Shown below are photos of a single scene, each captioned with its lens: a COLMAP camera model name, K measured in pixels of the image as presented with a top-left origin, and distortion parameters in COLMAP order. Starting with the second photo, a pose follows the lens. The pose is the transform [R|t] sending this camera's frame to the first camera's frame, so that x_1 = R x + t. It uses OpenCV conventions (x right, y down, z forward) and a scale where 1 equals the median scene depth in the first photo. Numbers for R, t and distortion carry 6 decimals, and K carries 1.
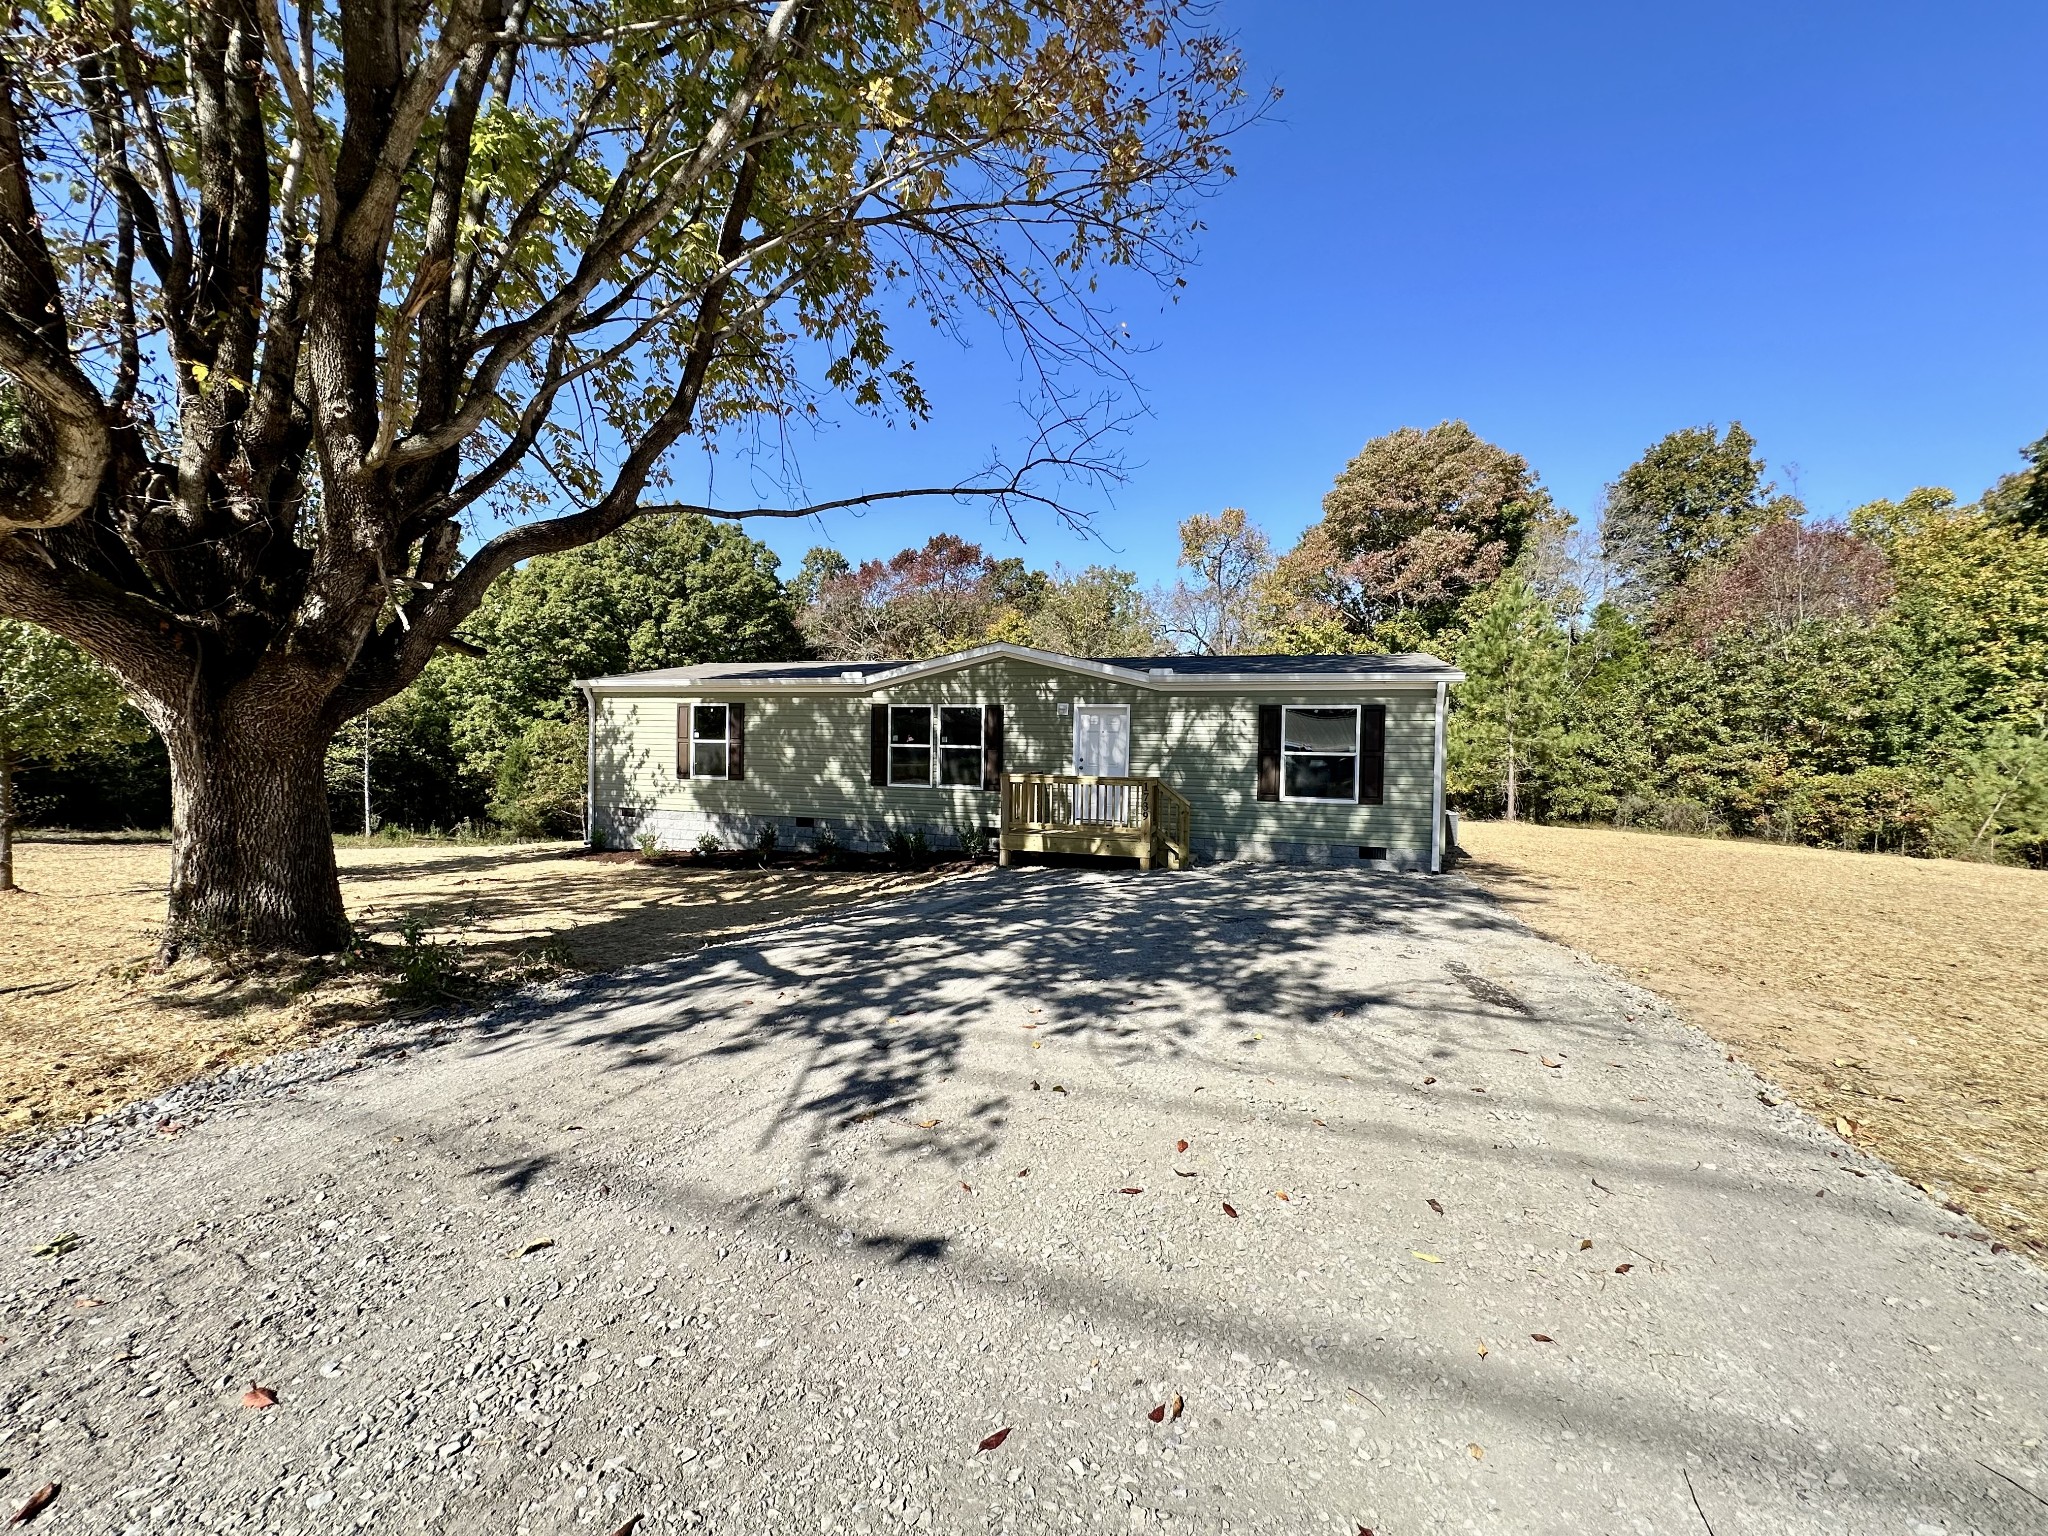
lens RADIAL K [[818.2, 0, 1024.0], [0, 818.2, 768.0], [0, 0, 1]] dist [-0.004949, 0.000020]
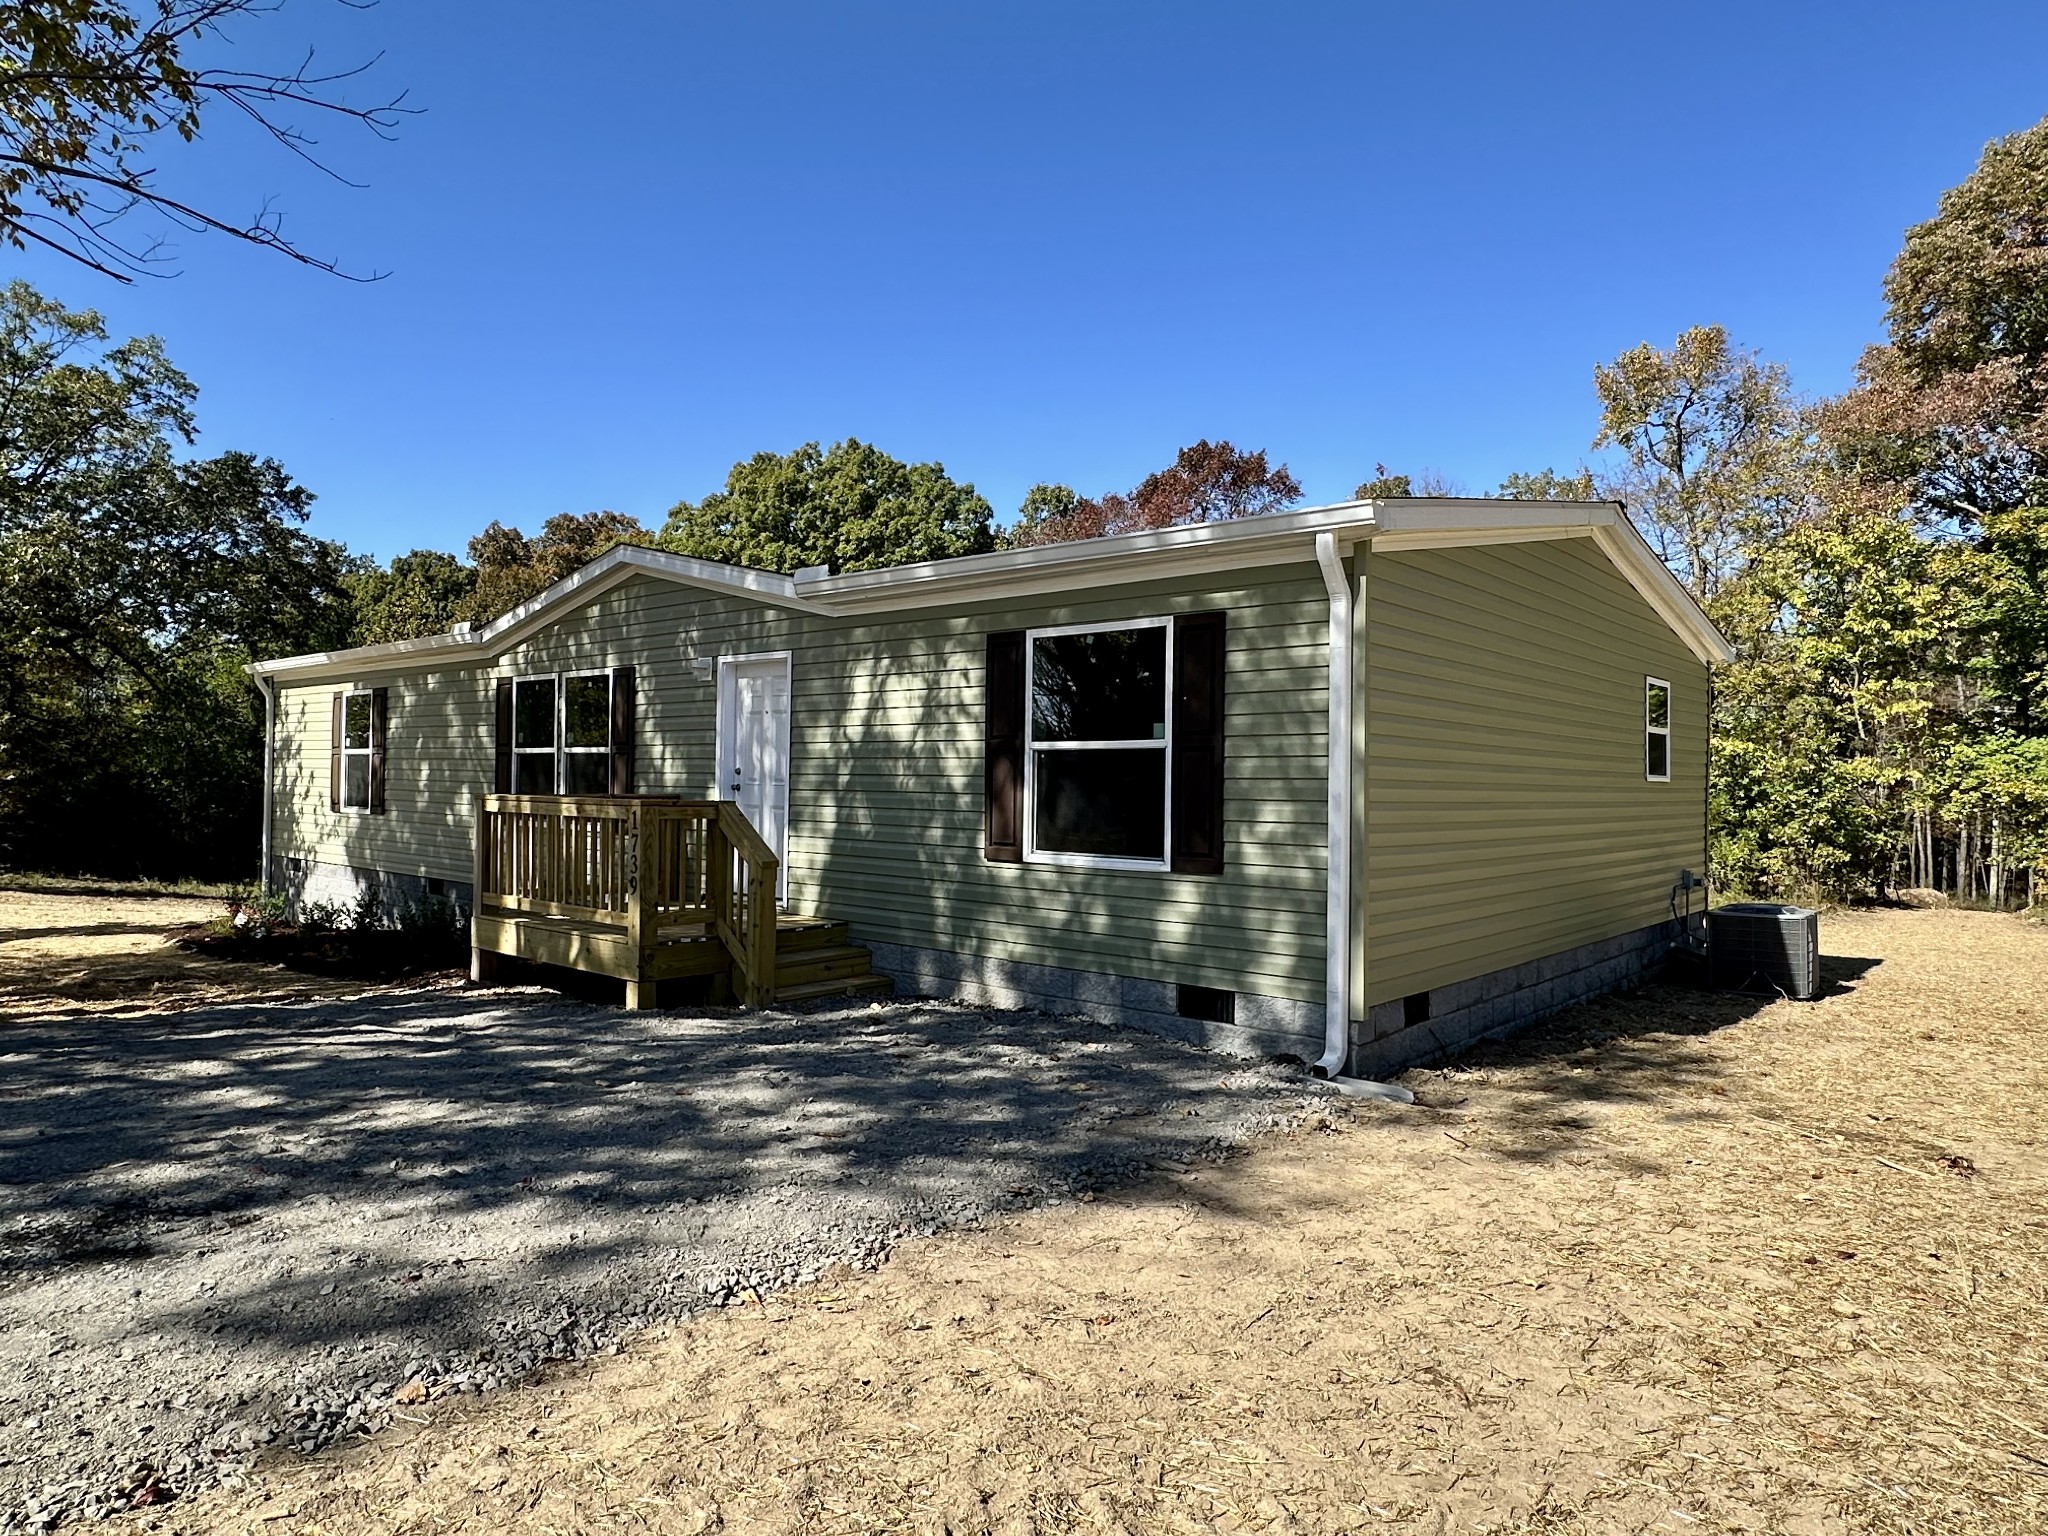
lens RADIAL K [[1221.8, 0, 1024.0], [0, 1221.8, 768.0], [0, 0, 1]] dist [0.000071, 0.000298]
pose [[0.925524, -0.009071, -0.378579, 0.426900], [-0.008111, 0.999009, -0.043767, 0.015347], [0.378601, 0.043578, 0.924534, 0.334113]]
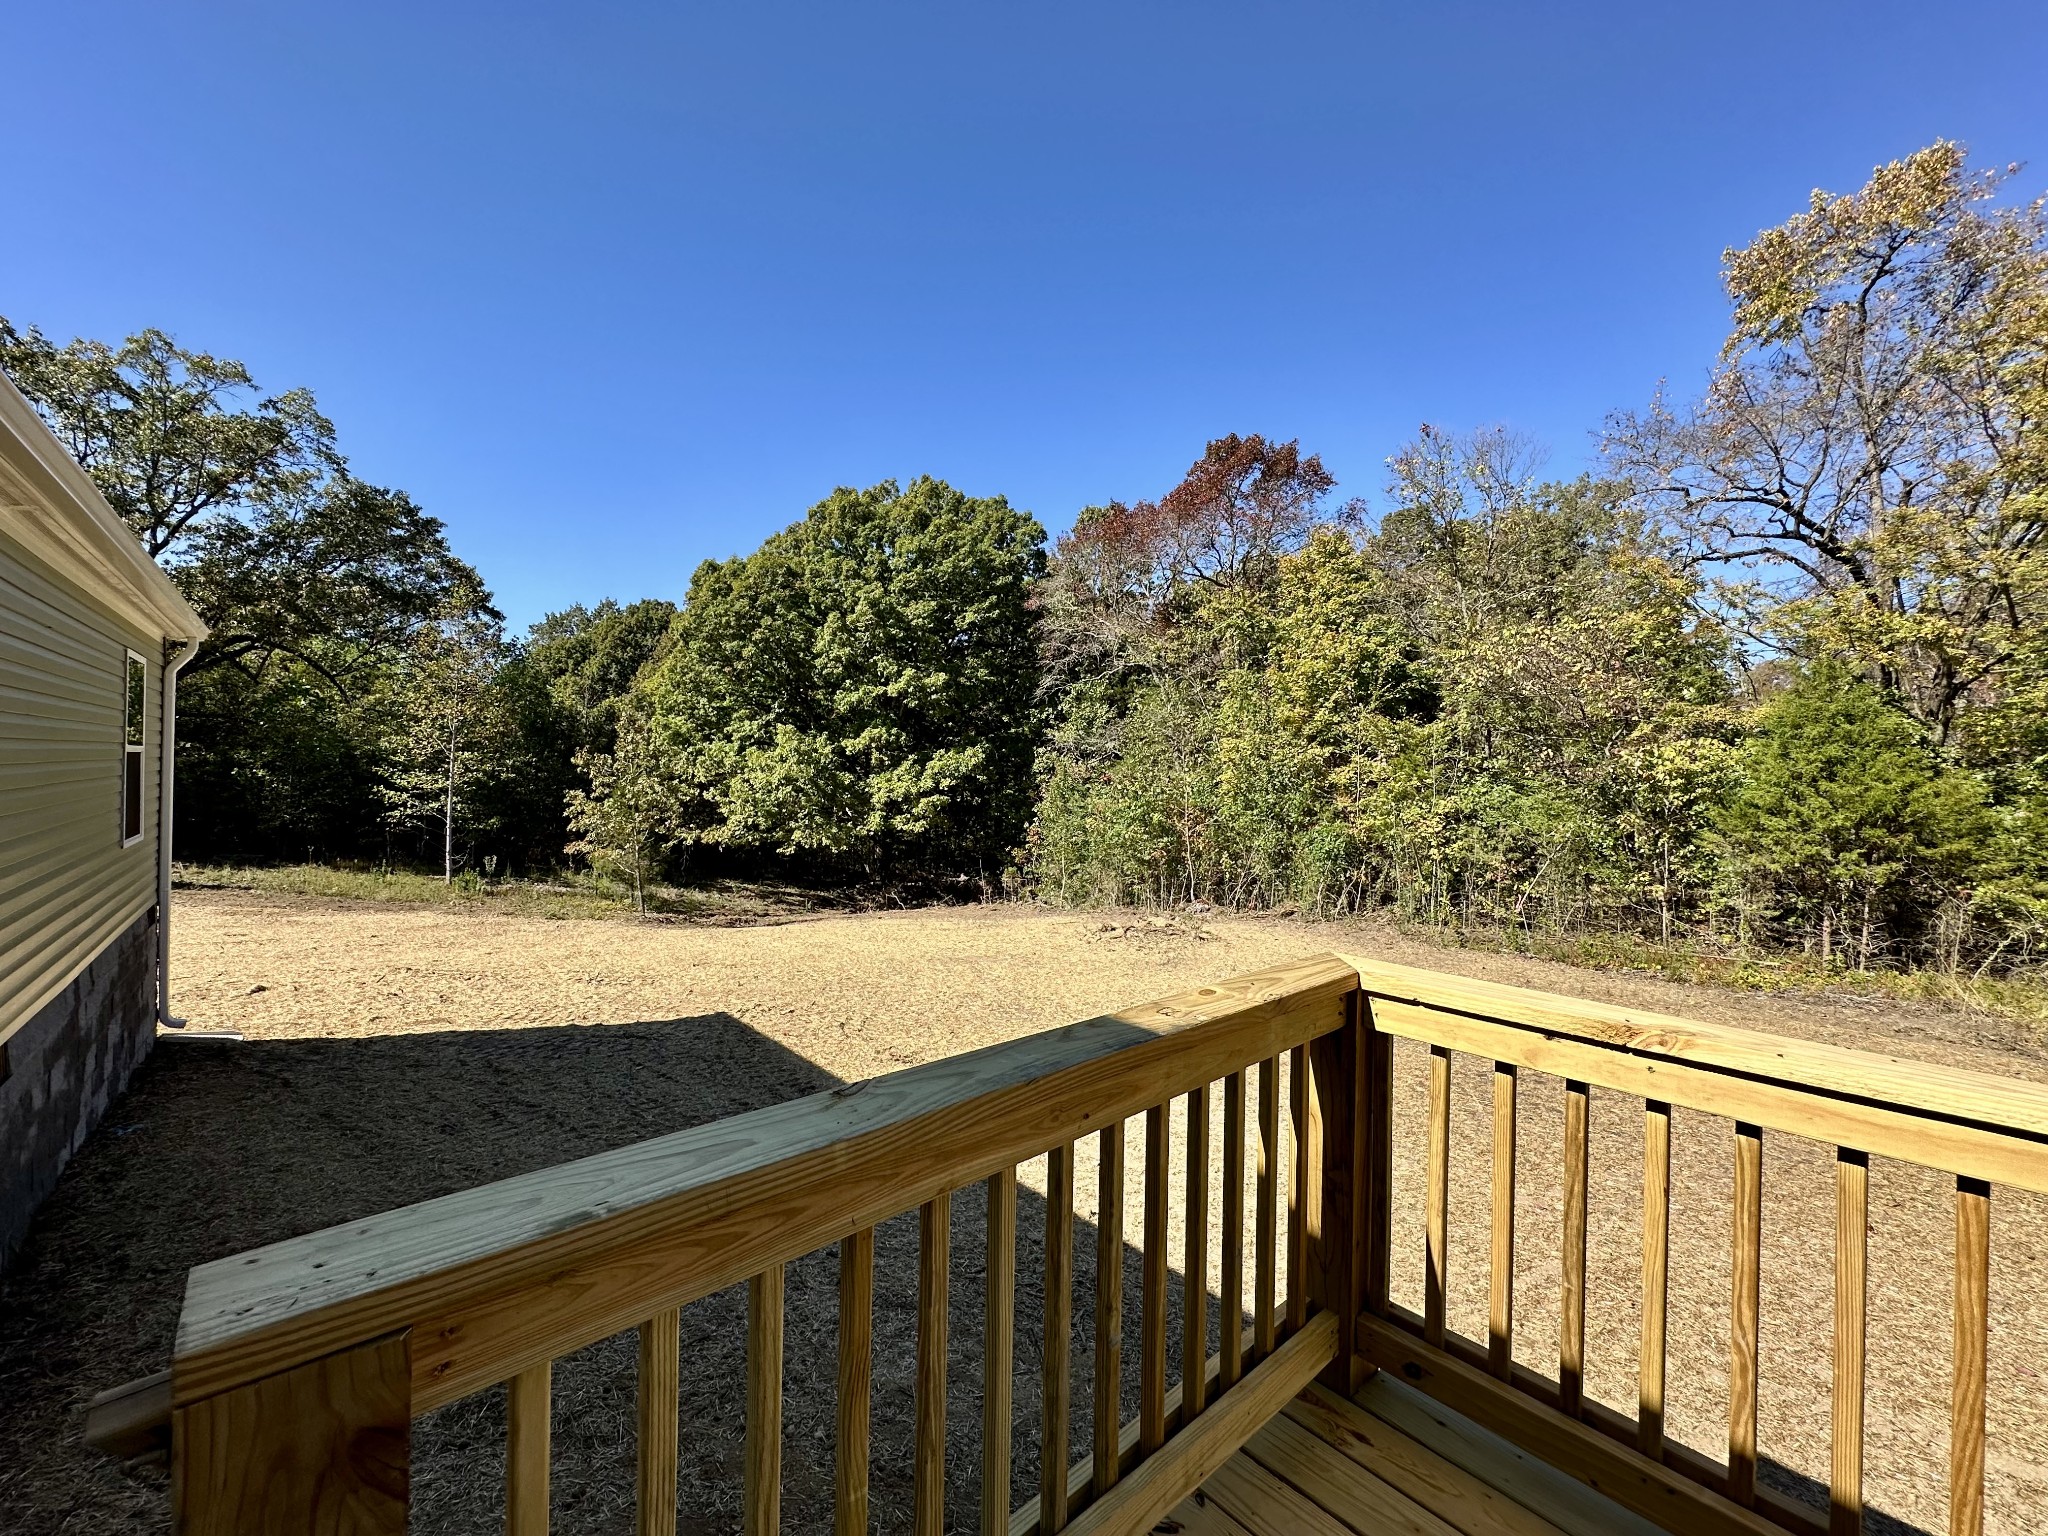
lens RADIAL K [[814.9, 0, 1021.9], [0, 814.9, 768.5], [0, 0, 1]] dist [-0.000507, -0.000269]
pose [[0.862746, -0.002112, -0.505633, 0.257177], [-0.019403, 0.999116, -0.037281, -0.026730], [0.505265, 0.041974, 0.861943, 1.363085]]
